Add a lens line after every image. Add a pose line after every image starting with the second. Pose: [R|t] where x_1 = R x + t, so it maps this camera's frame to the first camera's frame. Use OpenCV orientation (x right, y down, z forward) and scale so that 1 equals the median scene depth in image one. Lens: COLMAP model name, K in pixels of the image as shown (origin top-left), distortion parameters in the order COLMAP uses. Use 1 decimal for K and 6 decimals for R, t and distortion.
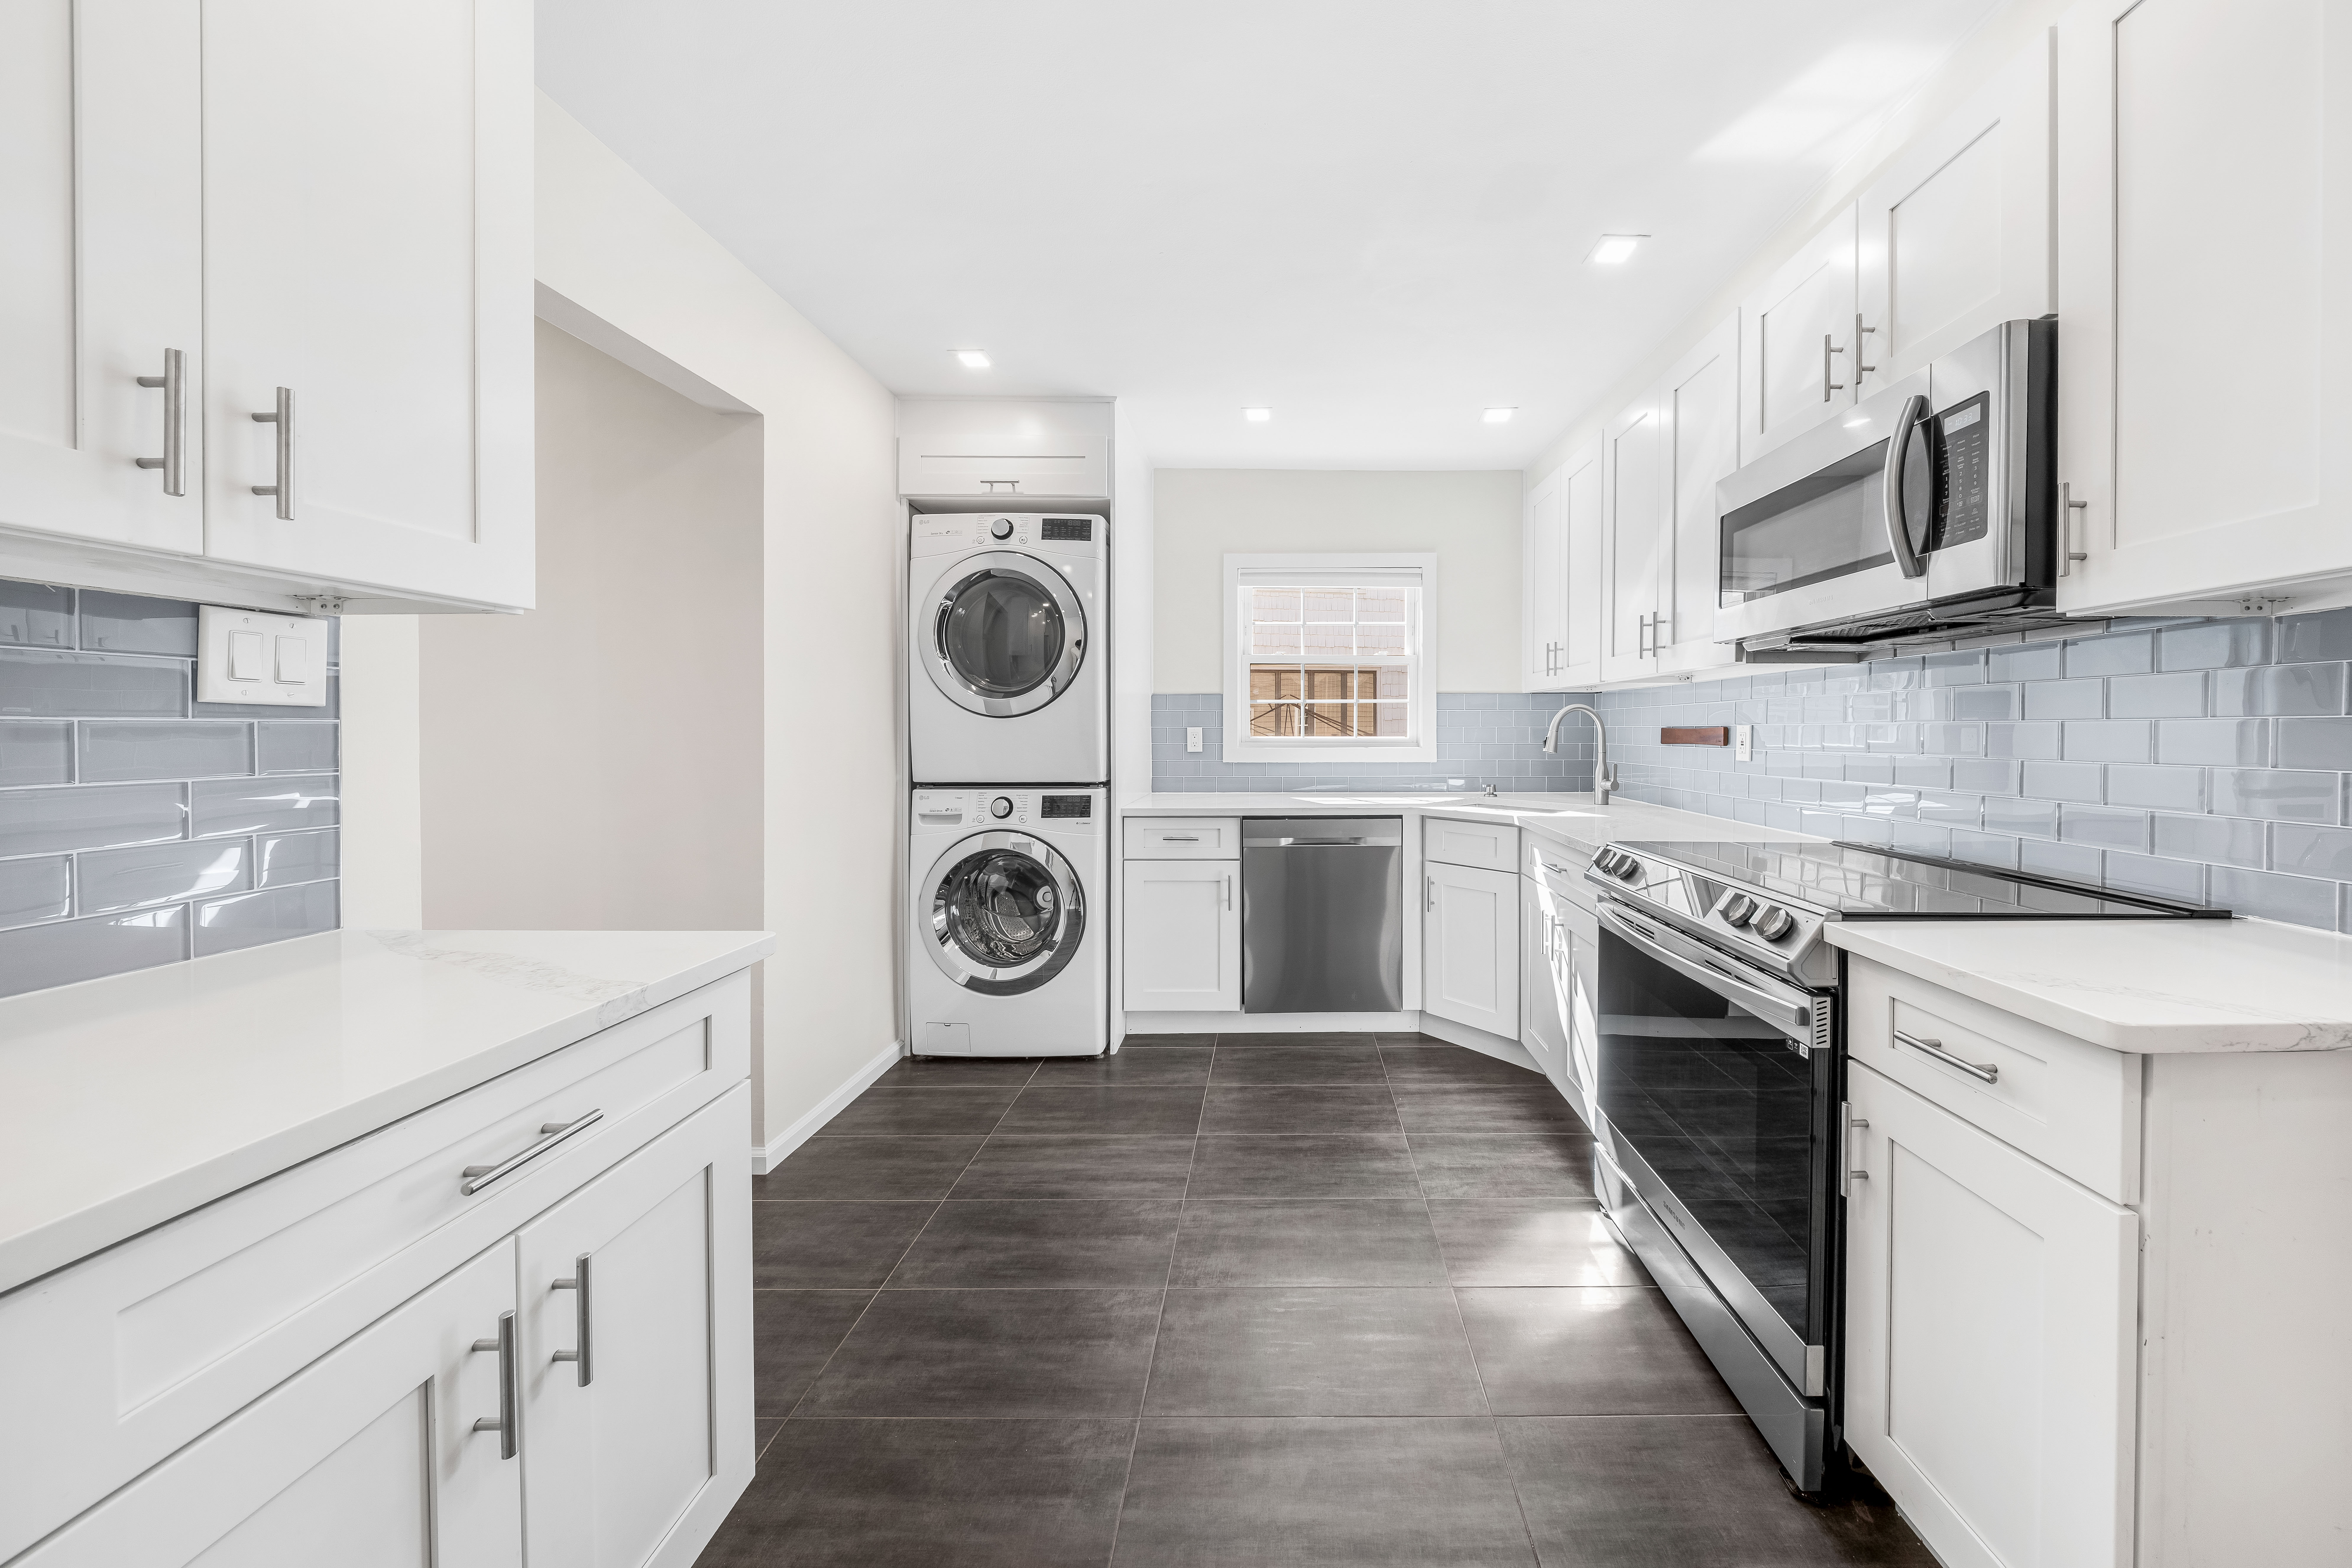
lens RADIAL K [[742.5, 0, 1269.9], [0, 742.5, 738.9], [0, 0, 1]] dist [0.000250, -0.000030]
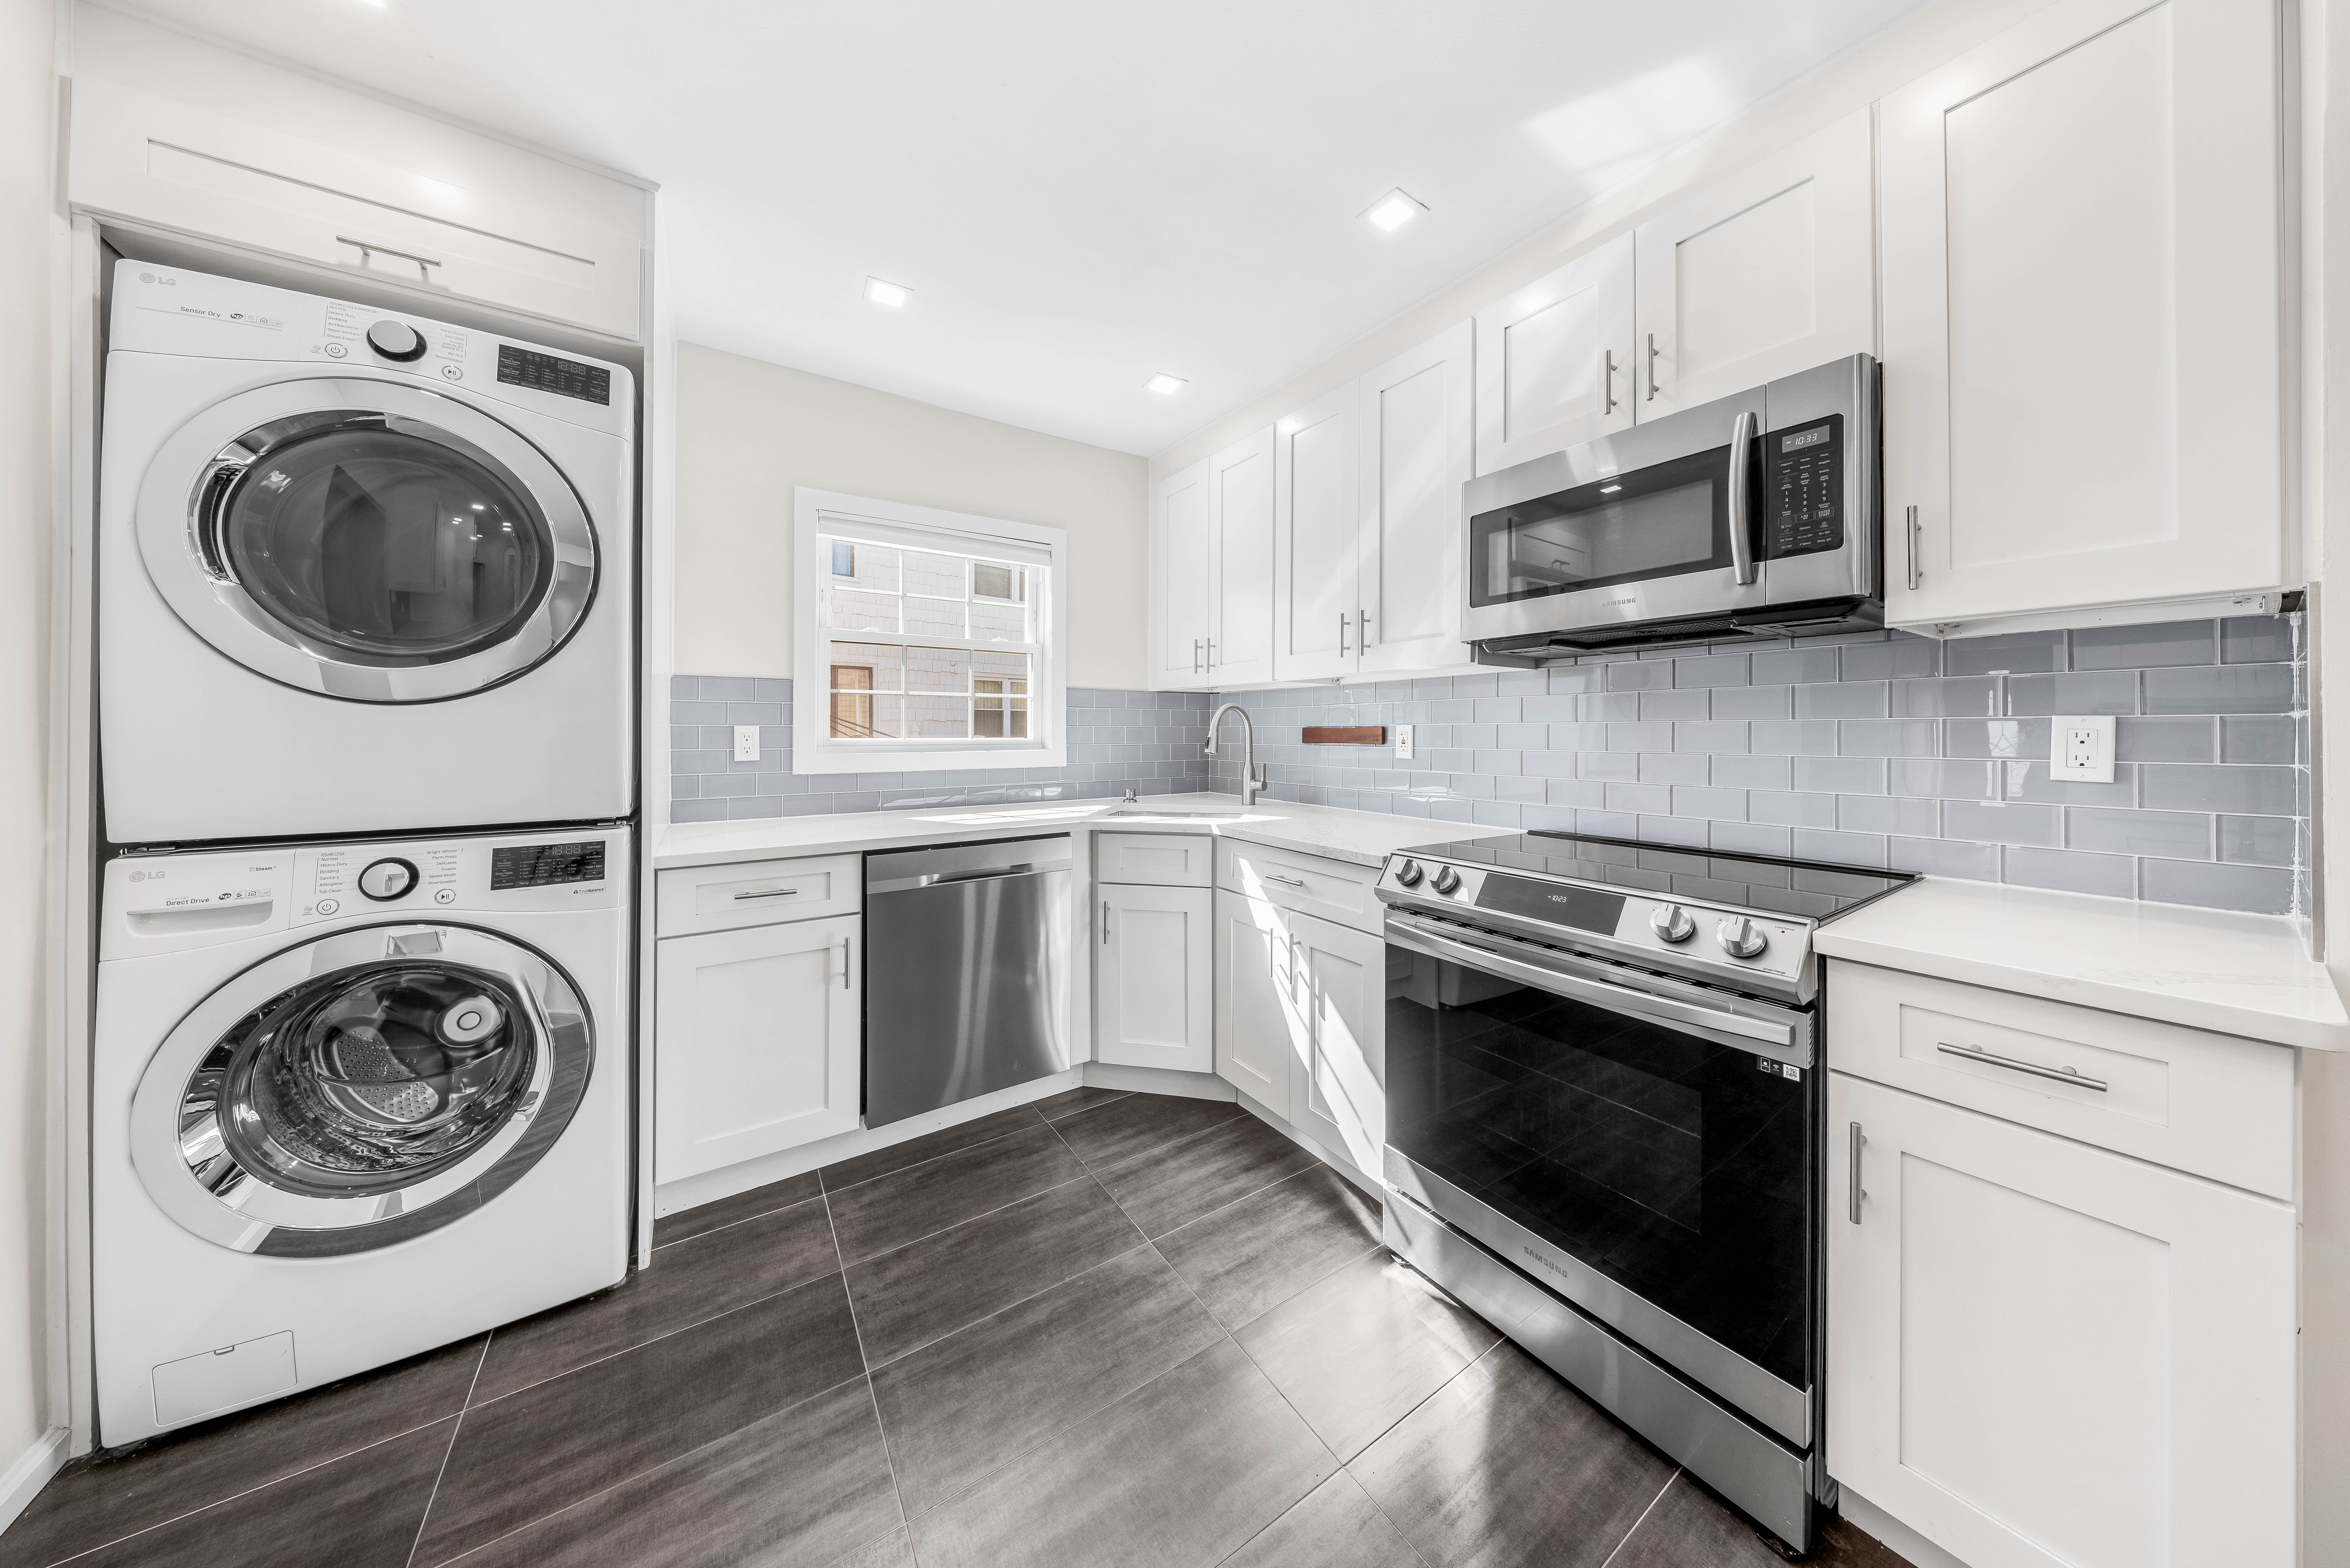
lens RADIAL K [[717.3, 0, 1180.8], [0, 717.3, 729.0], [0, 0, 1]] dist [0.001232, -0.001409]
pose [[0.835430, 0.001503, 0.549595, -0.177043], [0.006788, 0.999892, -0.013054, -0.001291], [-0.549555, 0.014636, 0.835329, 0.285145]]
